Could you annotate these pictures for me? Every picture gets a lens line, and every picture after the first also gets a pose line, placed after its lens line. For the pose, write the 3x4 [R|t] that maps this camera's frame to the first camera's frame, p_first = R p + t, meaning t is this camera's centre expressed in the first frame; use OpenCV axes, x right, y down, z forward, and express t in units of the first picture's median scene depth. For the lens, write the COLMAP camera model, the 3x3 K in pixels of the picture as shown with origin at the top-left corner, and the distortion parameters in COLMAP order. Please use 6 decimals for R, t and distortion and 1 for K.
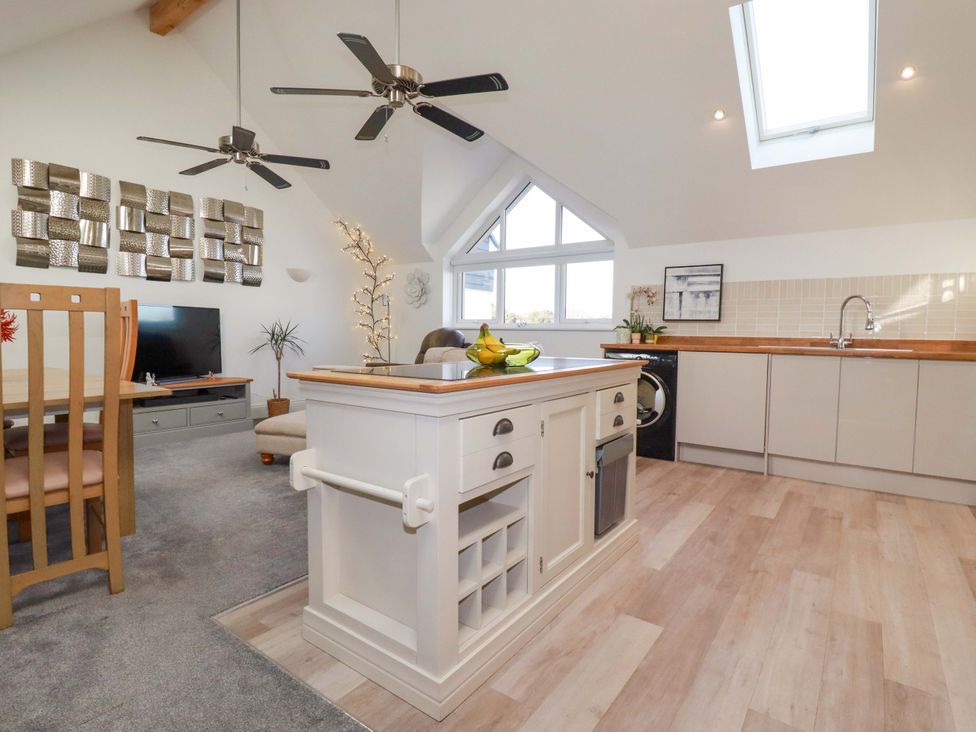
lens RADIAL K [[507.2, 0, 487.6], [0, 507.2, 358.4], [0, 0, 1]] dist [0.002844, -0.014845]
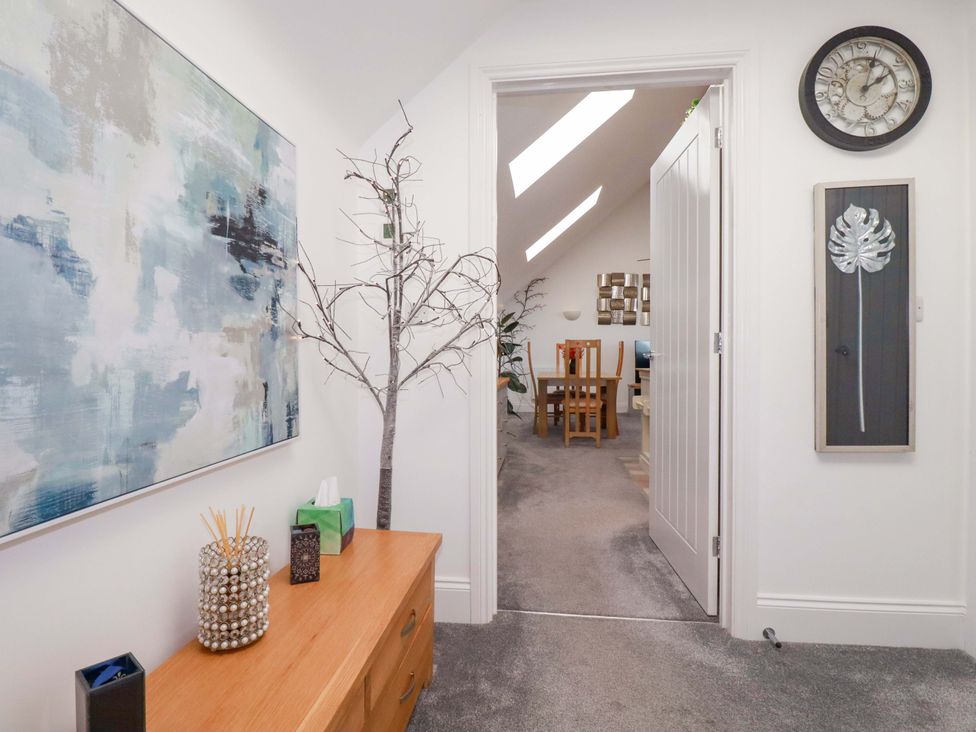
lens RADIAL K [[507.2, 0, 487.6], [0, 507.2, 358.4], [0, 0, 1]] dist [0.002844, -0.014845]
pose [[0.499739, -0.004252, -0.866166, 0.662180], [-0.038976, 0.998865, -0.027391, 0.032857], [0.865299, 0.047448, 0.499005, -0.451993]]
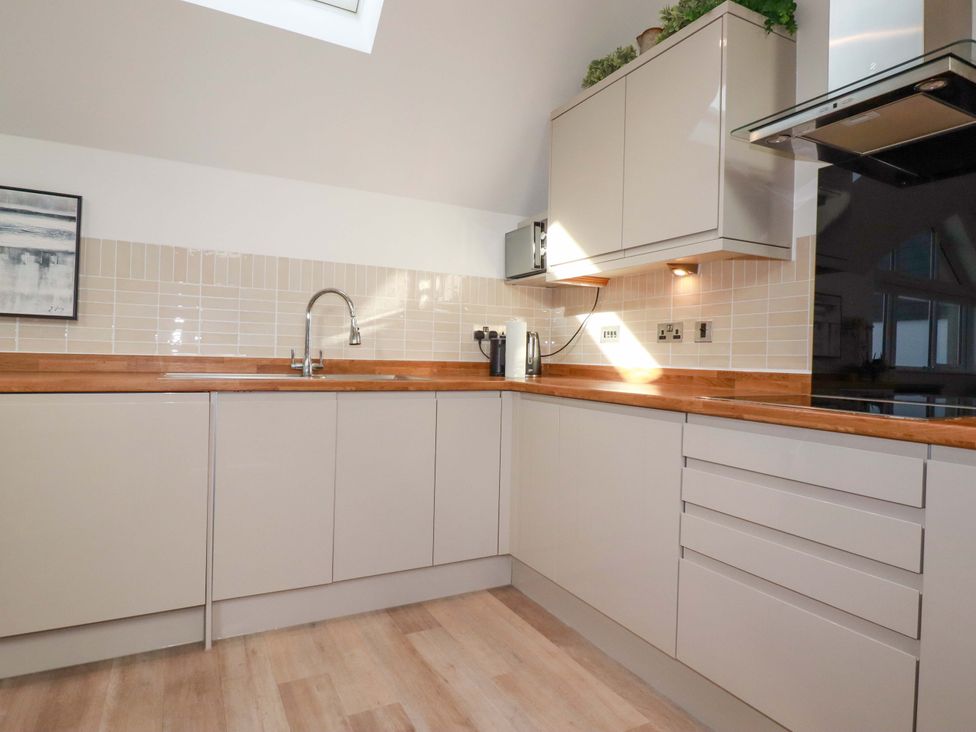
lens RADIAL K [[572.4, 0, 491.8], [0, 572.4, 359.2], [0, 0, 1]] dist [0.002859, -0.011809]
pose [[0.423867, -0.004591, 0.905713, 0.160473], [0.028935, 0.999545, -0.008475, -0.024661], [-0.905262, 0.029799, 0.423807, 0.473931]]
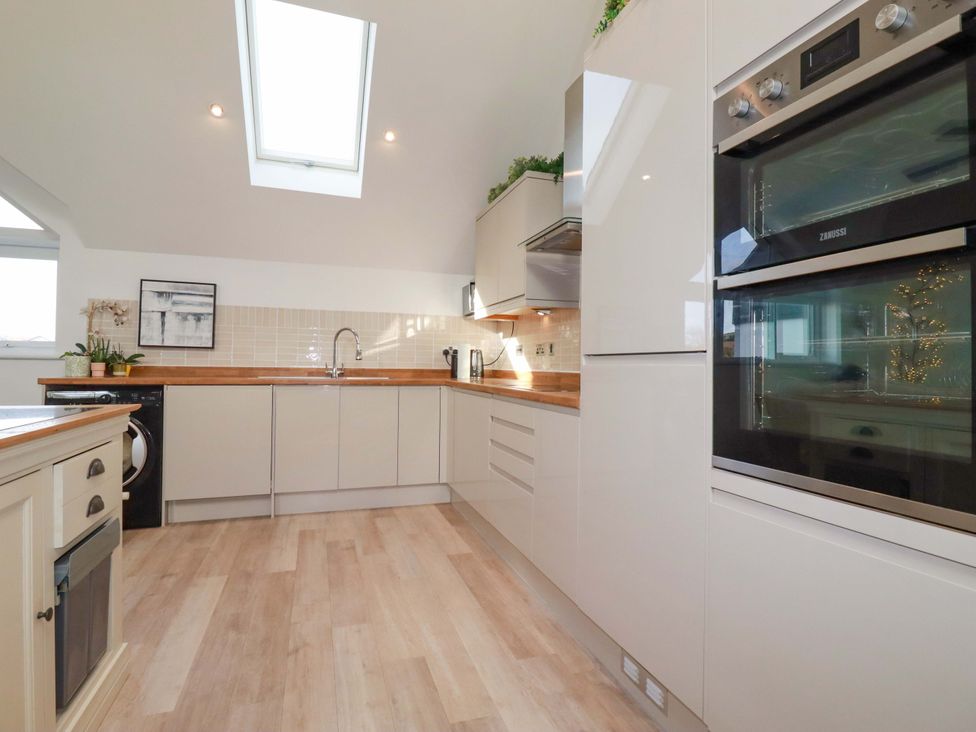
lens RADIAL K [[507.2, 0, 487.6], [0, 507.2, 358.4], [0, 0, 1]] dist [0.002844, -0.014845]
pose [[0.567531, 0.007526, 0.823318, 0.009946], [0.037563, 0.998680, -0.035022, -0.009748], [-0.822495, 0.050802, 0.566499, 0.130264]]
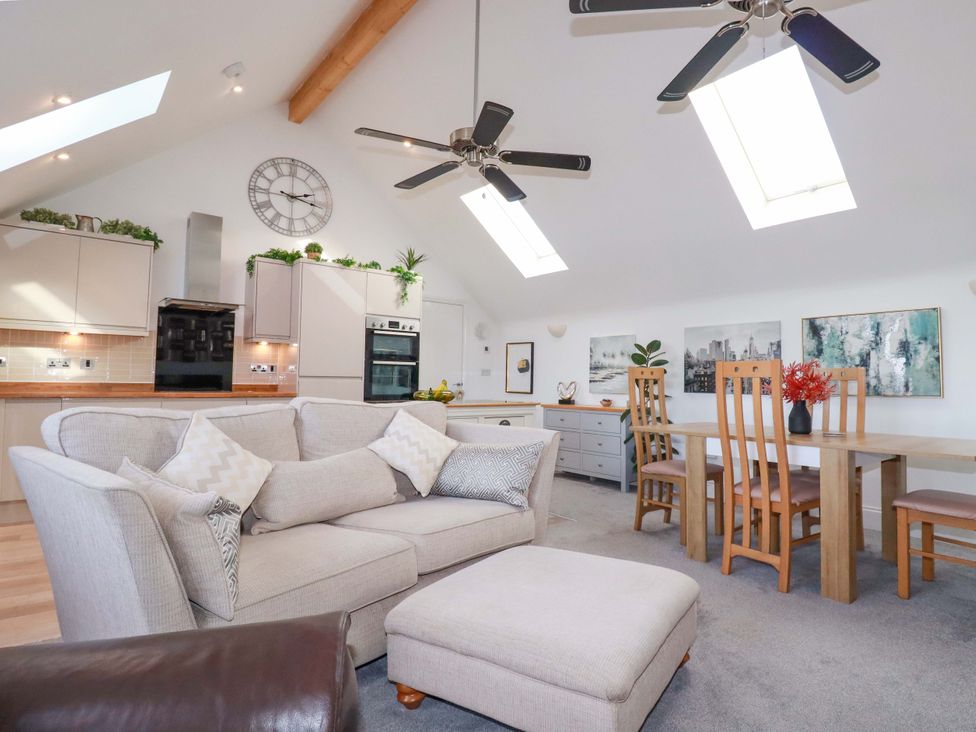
lens RADIAL K [[543.4, 0, 551.8], [0, 543.4, 357.0], [0, 0, 1]] dist [-0.000593, -0.002509]
pose [[-0.980271, -0.014085, 0.197155, -0.386238], [-0.012996, 0.999892, 0.006816, -0.085865], [-0.197230, 0.004119, -0.980349, 1.434150]]
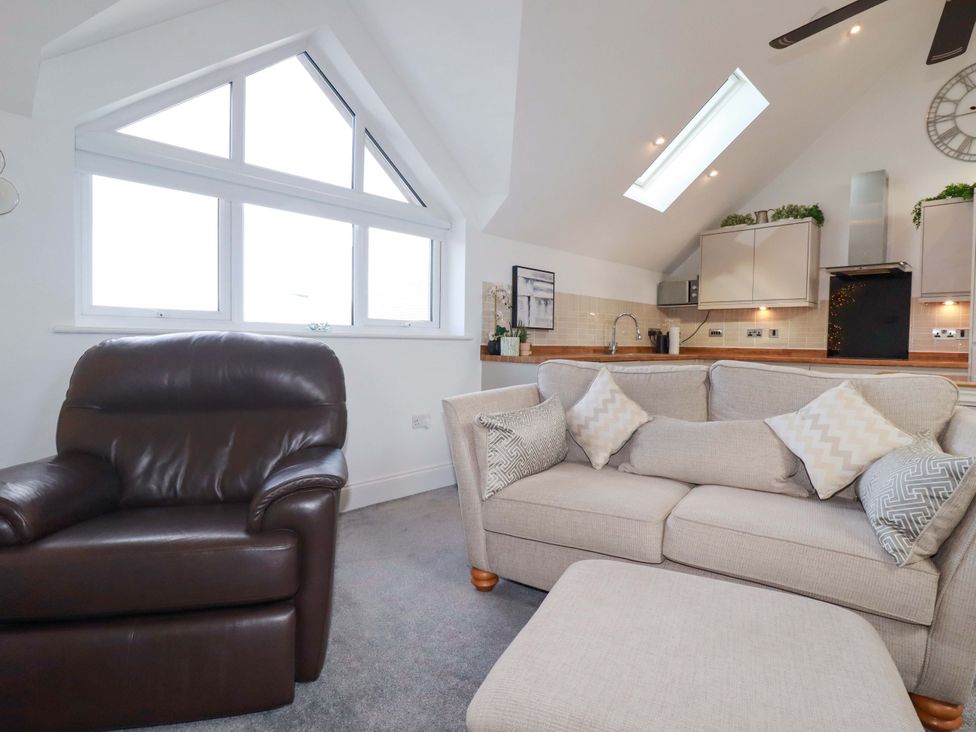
lens RADIAL K [[523.2, 0, 488.6], [0, 523.2, 358.3], [0, 0, 1]] dist [0.003263, -0.014575]
pose [[0.134806, -0.042128, 0.989976, -0.606327], [0.039351, 0.998535, 0.037134, -0.065314], [-0.990090, 0.033951, 0.136266, 1.050068]]
